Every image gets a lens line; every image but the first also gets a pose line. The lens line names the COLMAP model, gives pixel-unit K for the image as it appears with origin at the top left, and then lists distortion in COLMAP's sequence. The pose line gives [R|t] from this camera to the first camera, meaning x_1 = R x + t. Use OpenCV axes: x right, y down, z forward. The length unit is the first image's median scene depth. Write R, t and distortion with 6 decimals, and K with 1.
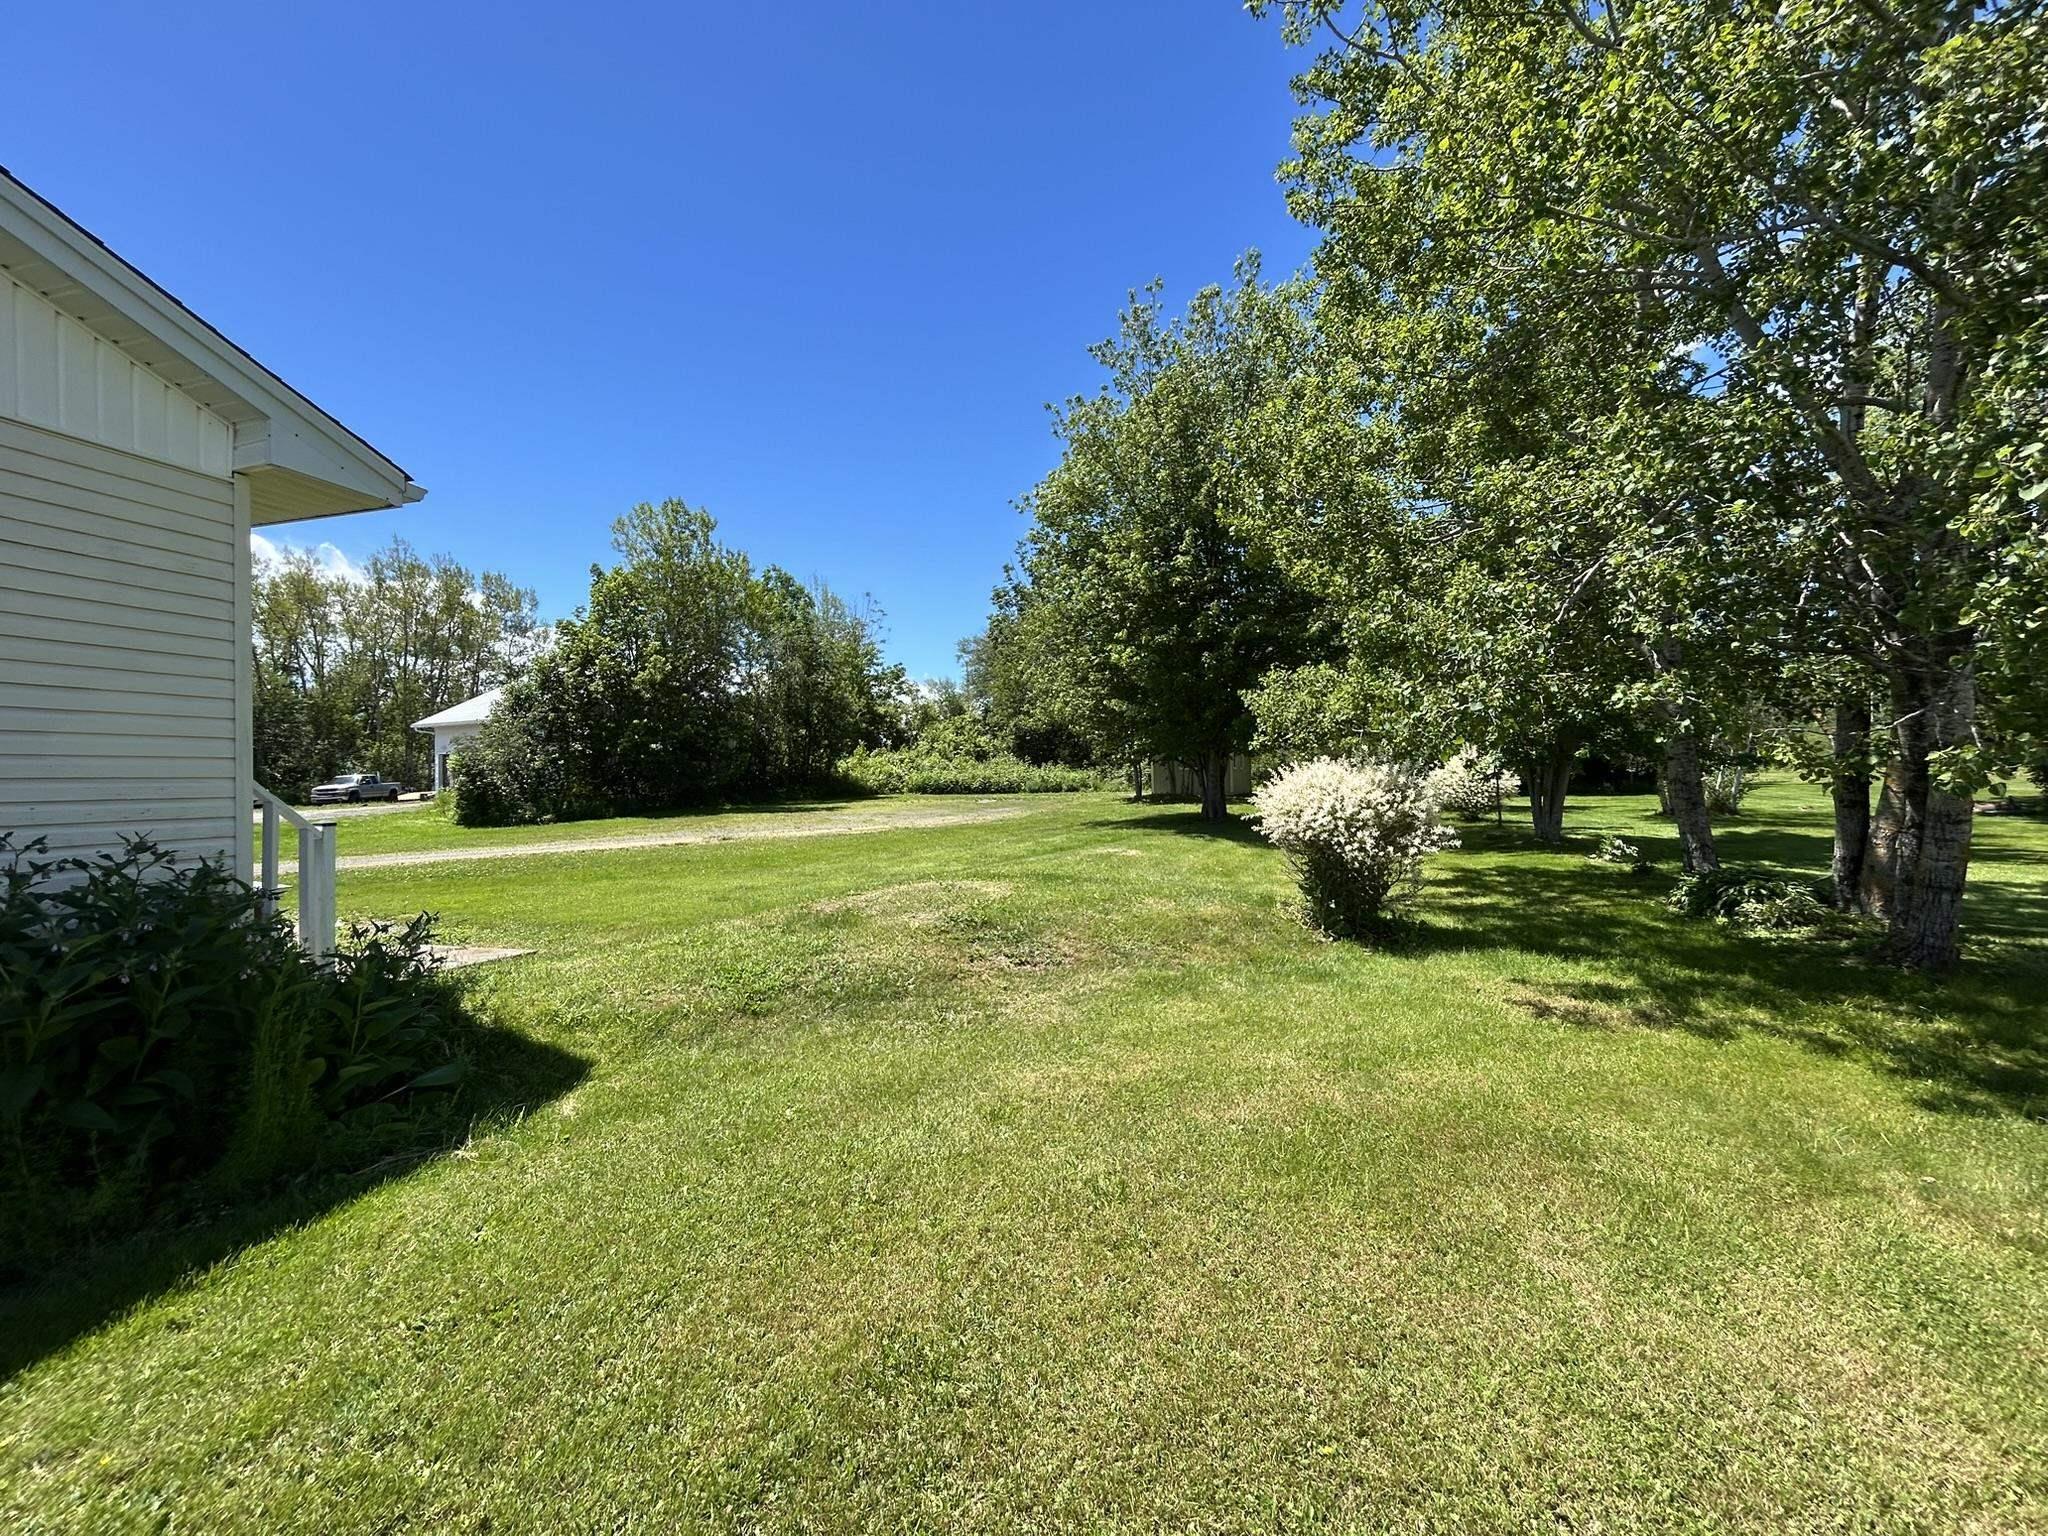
lens RADIAL K [[833.4, 0, 1017.5], [0, 833.4, 760.5], [0, 0, 1]] dist [-0.000916, -0.000048]
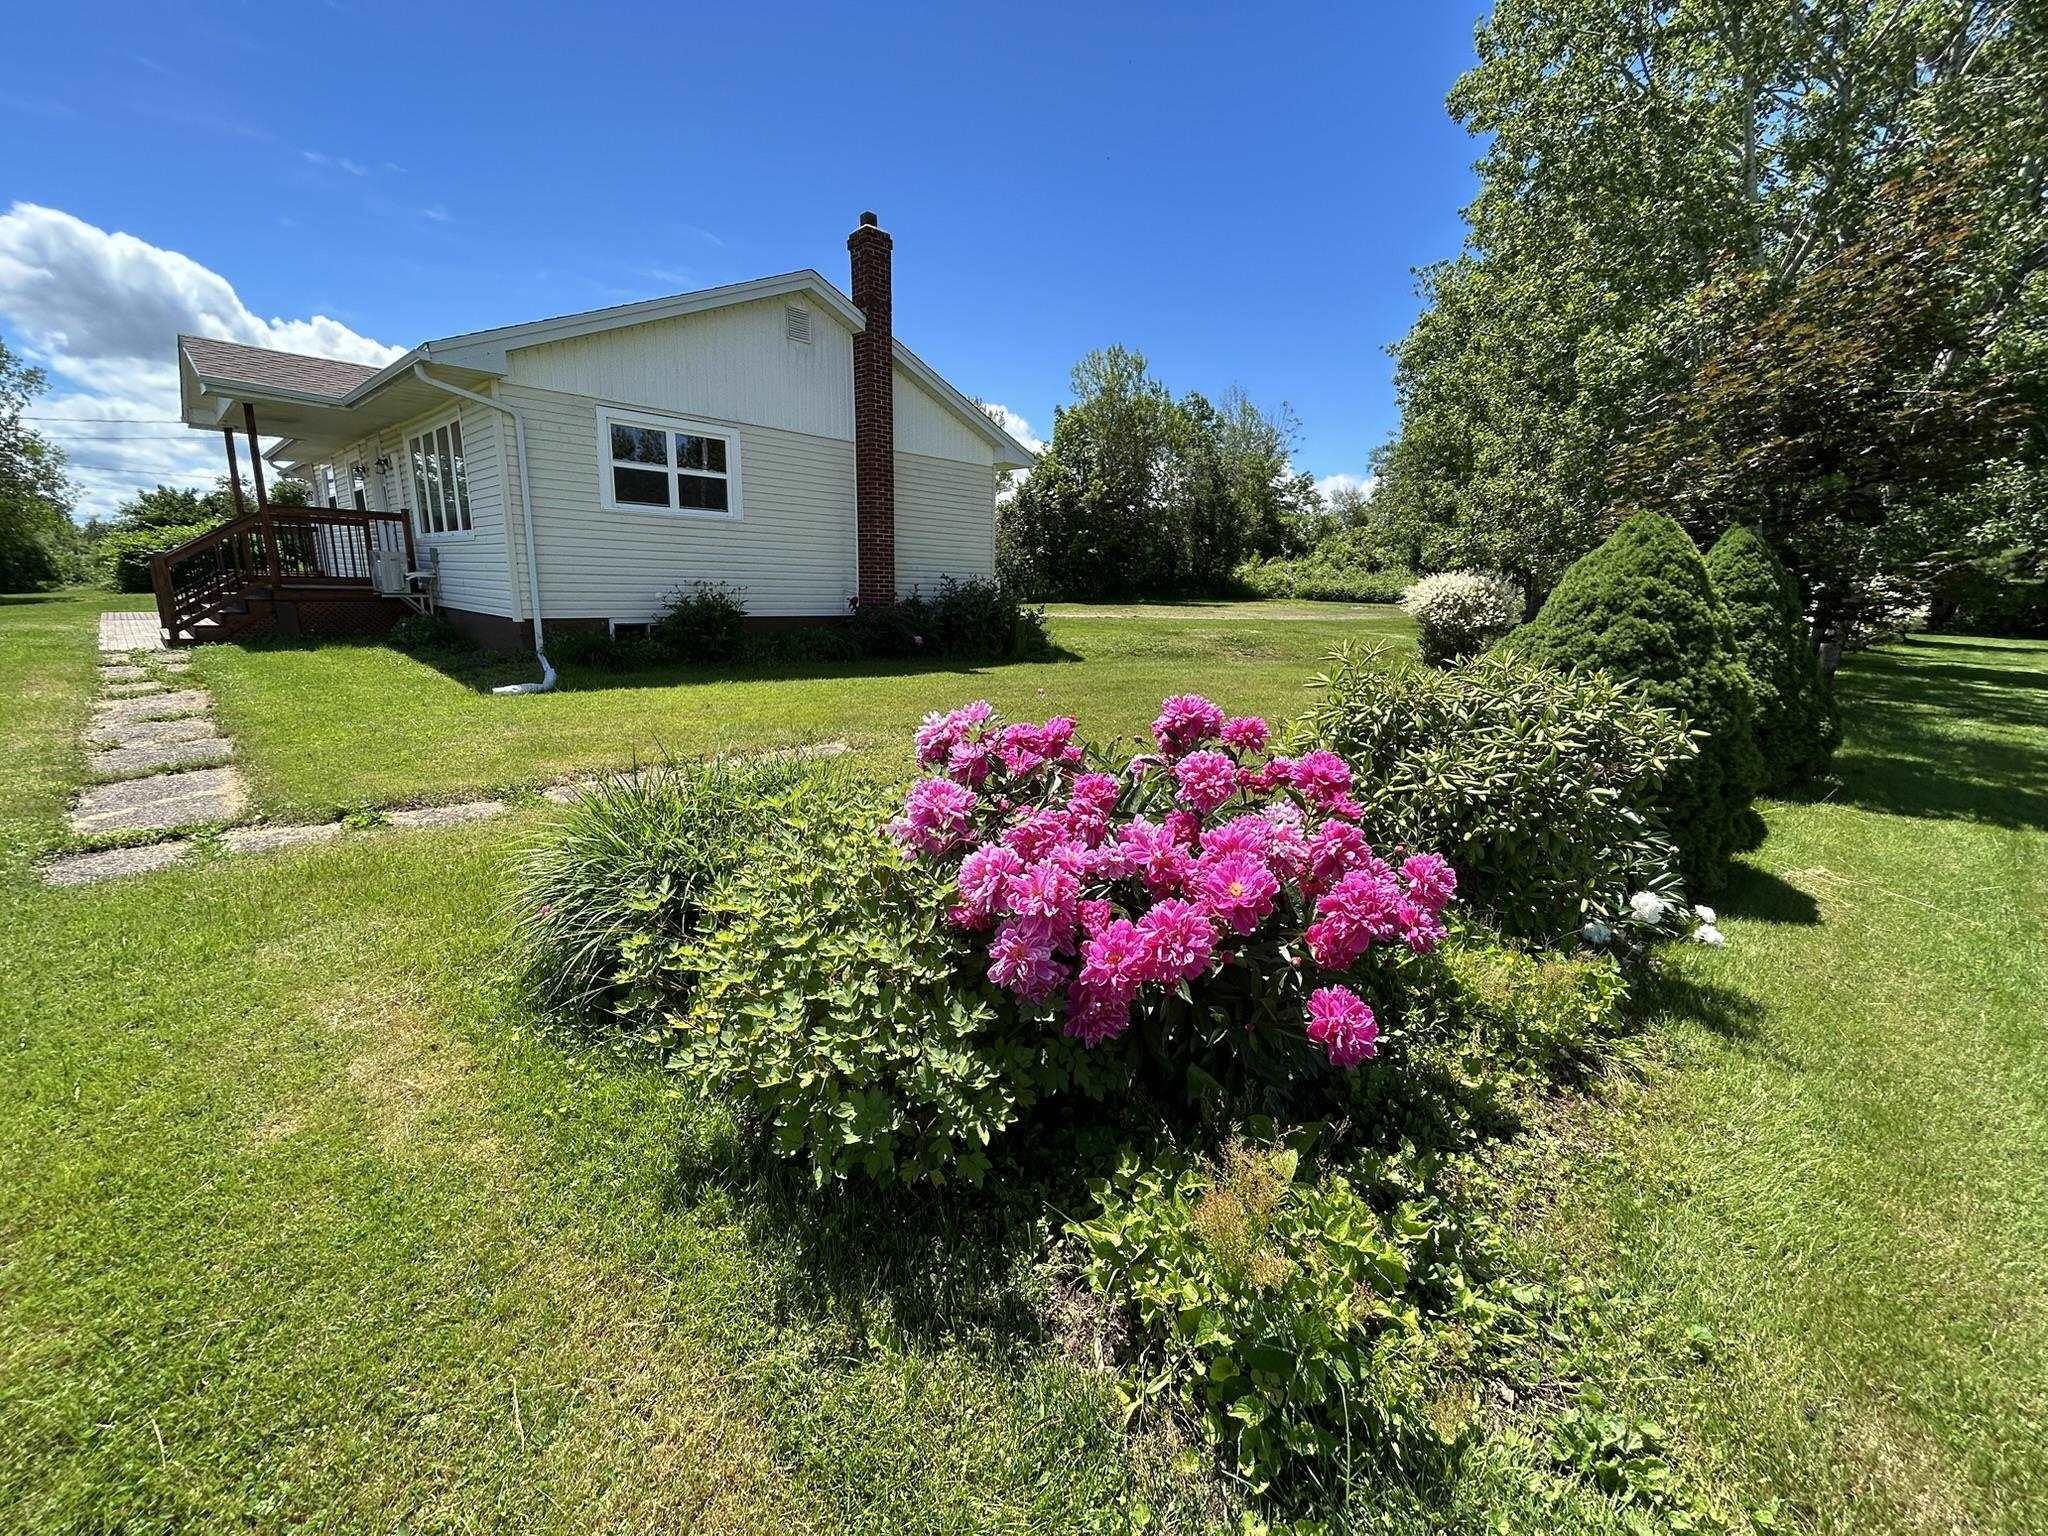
lens RADIAL K [[833.4, 0, 1026.1], [0, 833.4, 761.1], [0, 0, 1]] dist [-0.000916, -0.000048]
pose [[0.887333, 0.137240, -0.440233, 0.079556], [-0.034004, 0.971560, 0.234340, 0.000935], [0.459873, -0.192968, 0.866764, -0.206178]]
